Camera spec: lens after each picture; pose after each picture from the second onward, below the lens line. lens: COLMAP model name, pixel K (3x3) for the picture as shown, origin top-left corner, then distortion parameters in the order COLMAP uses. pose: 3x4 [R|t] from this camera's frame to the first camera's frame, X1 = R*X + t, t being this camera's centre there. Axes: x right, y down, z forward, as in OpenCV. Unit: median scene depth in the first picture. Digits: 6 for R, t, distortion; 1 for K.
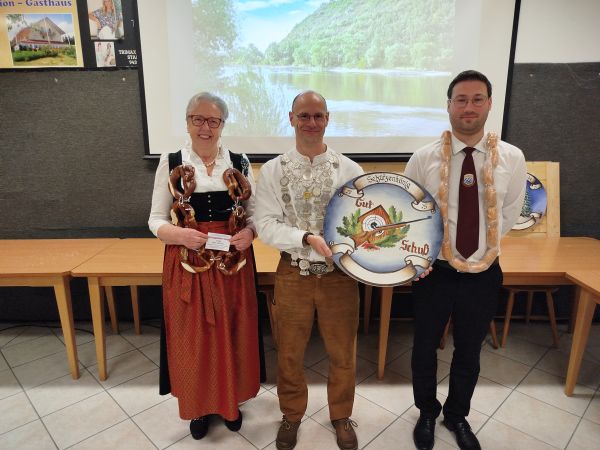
lens RADIAL K [[417.3, 0, 301.8], [0, 417.3, 223.4], [0, 0, 1]] dist [-0.004890, 0.024434]
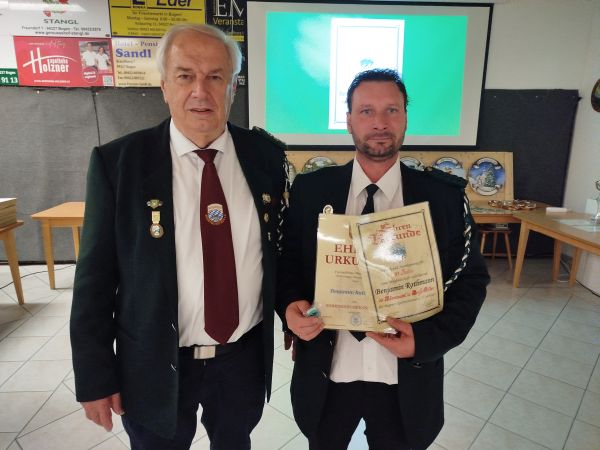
lens RADIAL K [[417.3, 0, 300.5], [0, 417.3, 227.1], [0, 0, 1]] dist [-0.004890, 0.024434]
pose [[0.998180, -0.002090, 0.060269, -0.284746], [0.002133, 0.999998, -0.000653, 0.139287], [-0.060268, 0.000780, 0.998182, -0.536362]]
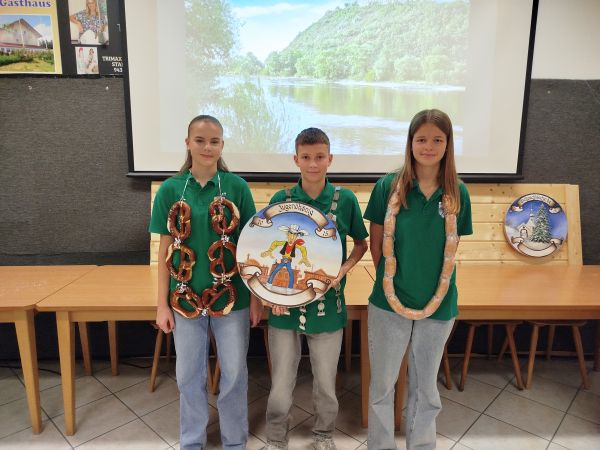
lens RADIAL K [[417.3, 0, 300.7], [0, 417.3, 226.7], [0, 0, 1]] dist [-0.004890, 0.024434]
pose [[0.999254, 0.006095, 0.038145, -0.041682], [-0.003922, 0.998380, -0.056768, 0.003115], [-0.038429, 0.056576, 0.997658, 0.102020]]
